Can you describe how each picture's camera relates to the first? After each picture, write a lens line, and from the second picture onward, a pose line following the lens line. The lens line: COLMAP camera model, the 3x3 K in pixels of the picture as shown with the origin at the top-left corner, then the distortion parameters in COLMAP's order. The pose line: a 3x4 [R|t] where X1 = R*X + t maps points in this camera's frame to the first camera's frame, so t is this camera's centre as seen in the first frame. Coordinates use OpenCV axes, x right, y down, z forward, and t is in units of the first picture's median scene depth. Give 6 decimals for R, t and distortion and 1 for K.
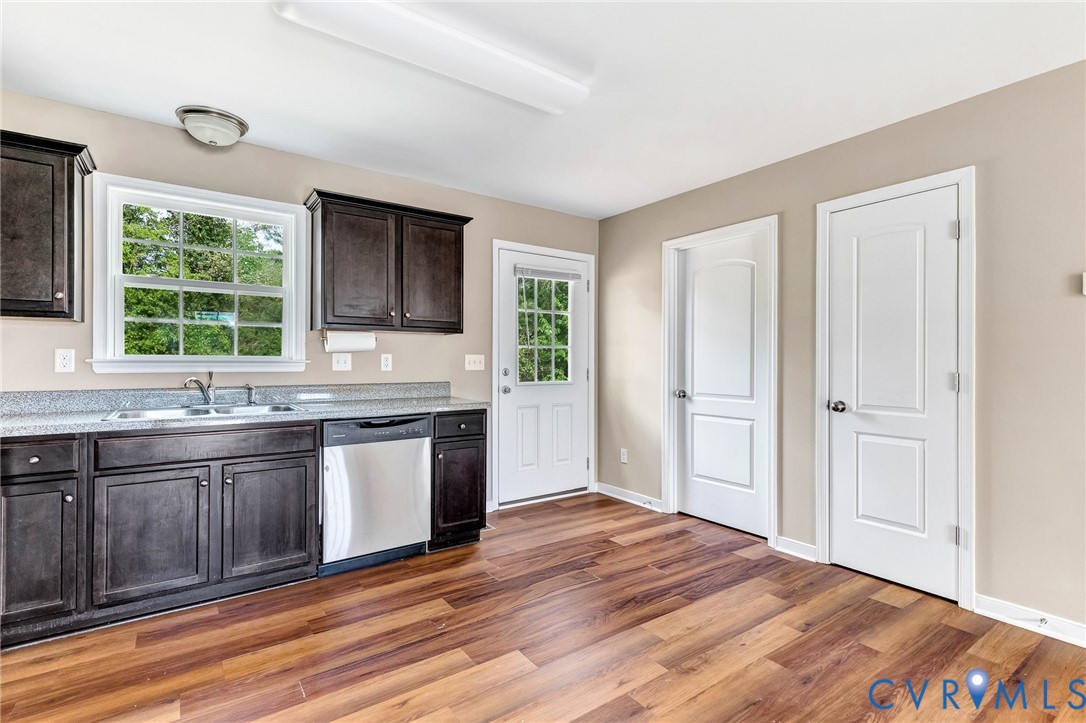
lens RADIAL K [[528.1, 0, 562.6], [0, 528.1, 359.3], [0, 0, 1]] dist [-0.000779, -0.000015]
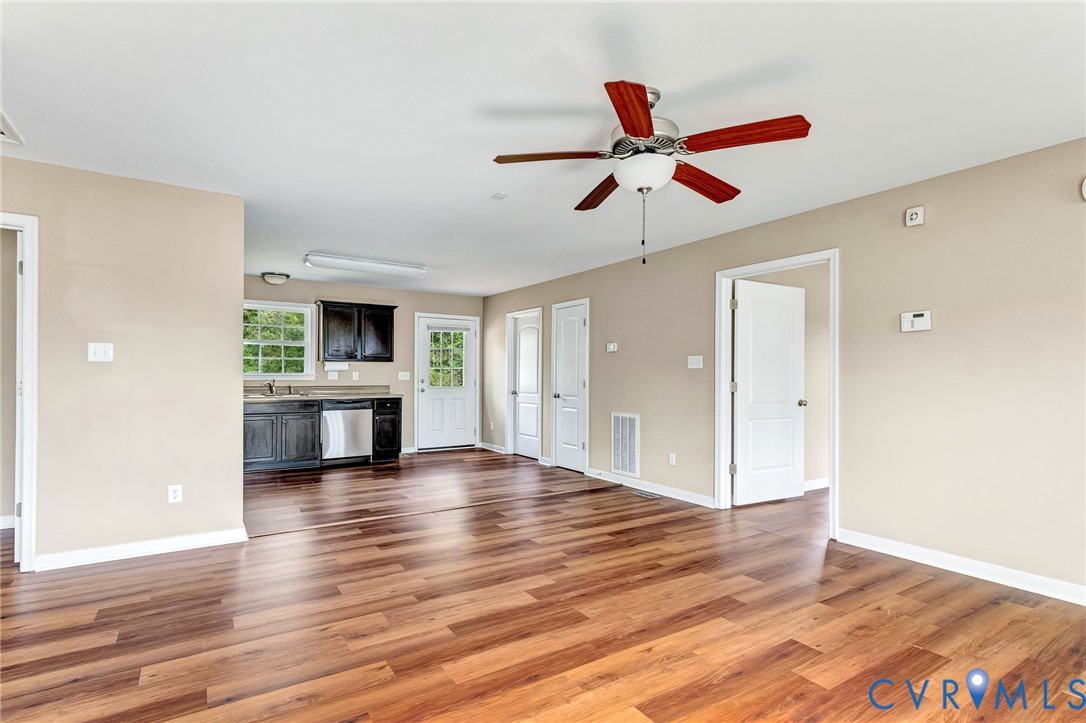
lens RADIAL K [[532.3, 0, 603.7], [0, 532.3, 376.3], [0, 0, 1]] dist [0.013496, -0.000233]
pose [[0.999334, 0.001792, 0.036459, 0.639751], [-0.001978, 0.999985, 0.005051, -0.005467], [-0.036449, -0.005120, 0.999322, -1.282909]]
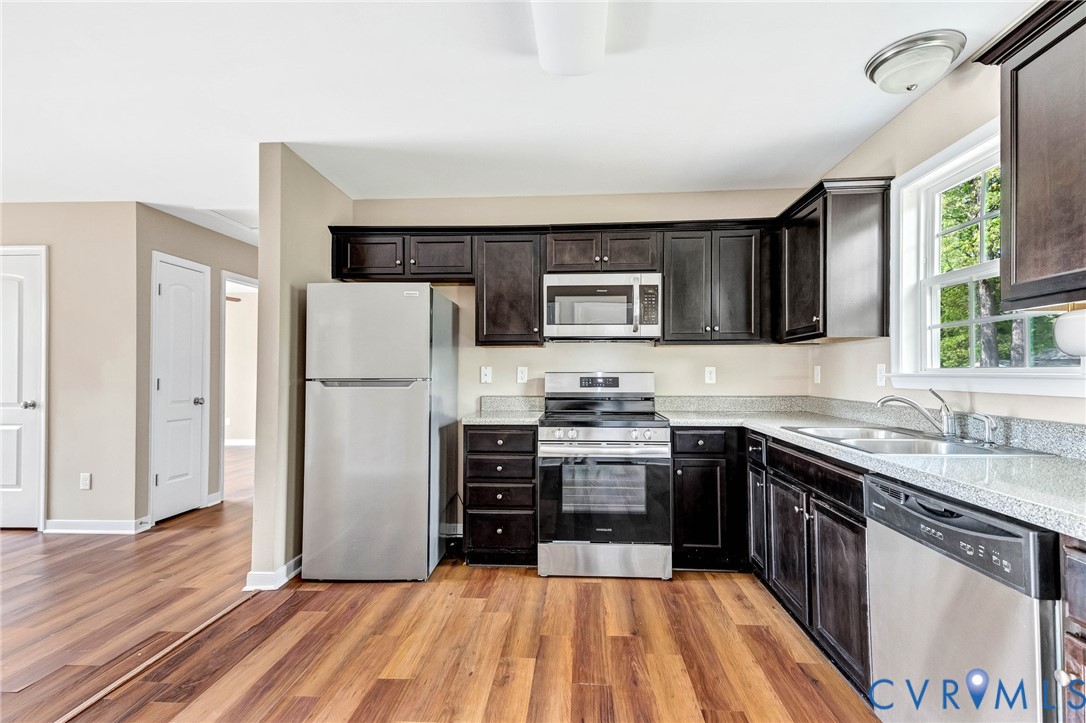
lens RADIAL K [[505.2, 0, 526.3], [0, 505.2, 366.2], [0, 0, 1]] dist [0.058917, -0.028414]
pose [[-0.654242, -0.010618, -0.756211, 0.235648], [0.001512, 0.999881, -0.015347, -0.000332], [0.756284, -0.011184, -0.654148, 0.967687]]
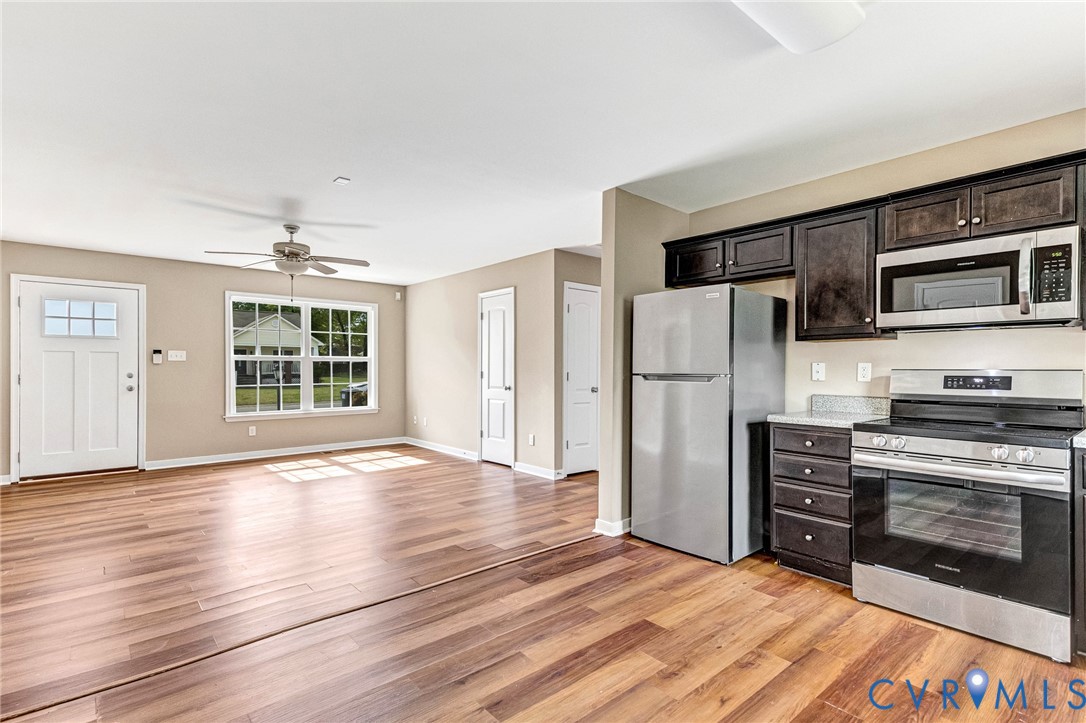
lens RADIAL K [[506.3, 0, 546.6], [0, 506.3, 368.2], [0, 0, 1]] dist [0.047374, -0.016216]
pose [[-0.997311, -0.004795, -0.073135, 0.056505], [-0.004613, 0.999986, -0.002645, -0.000450], [0.073147, -0.002301, -0.997319, 1.194031]]
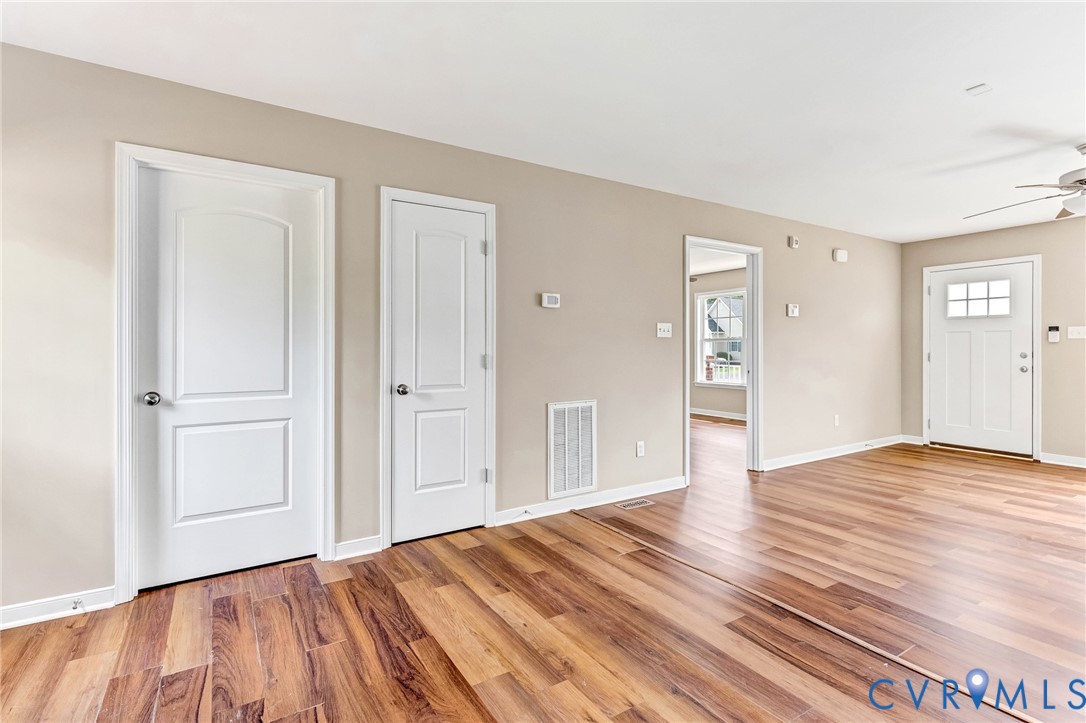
lens RADIAL K [[517.7, 0, 542.0], [0, 517.7, 346.4], [0, 0, 1]] dist [0.010164, -0.000604]
pose [[0.061837, -0.003863, 0.998079, -0.478963], [-0.005210, 0.999978, 0.004193, -0.001363], [-0.998073, -0.005460, 0.061815, 0.664046]]
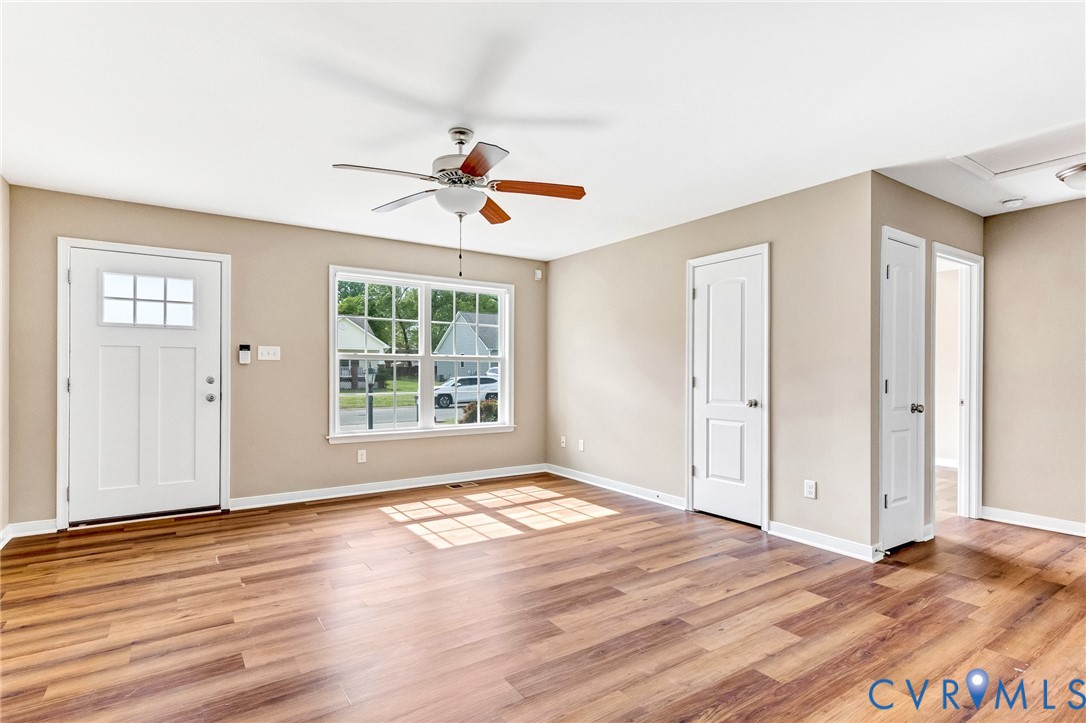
lens RADIAL K [[526.5, 0, 562.1], [0, 526.5, 372.2], [0, 0, 1]] dist [0.004134, -0.000150]
pose [[-0.999868, -0.008524, 0.013819, 0.528433], [-0.008558, 0.999960, -0.002416, 0.003011], [-0.013798, -0.002534, -0.999902, 0.516037]]
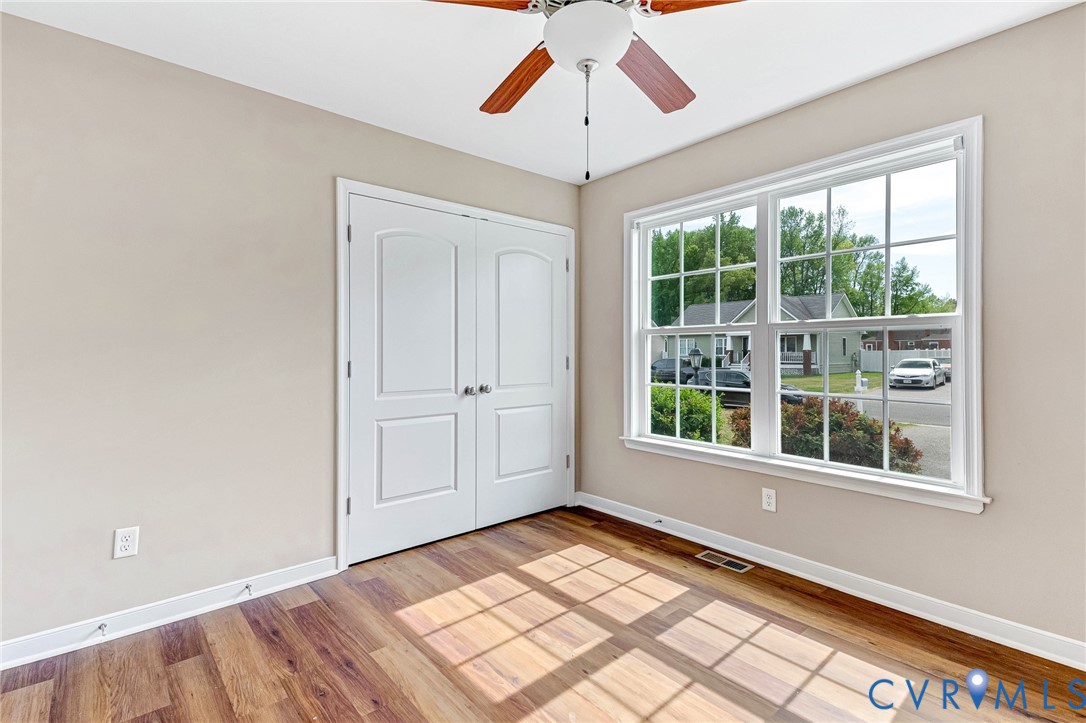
lens RADIAL K [[512.0, 0, 540.0], [0, 512.0, 349.5], [0, 0, 1]] dist [0.034238, -0.000195]
pose [[-0.116170, 0.000200, 0.993229, 0.071378], [-0.005012, 0.999987, -0.000788, -0.001232], [-0.993217, -0.005069, -0.116167, -0.822238]]
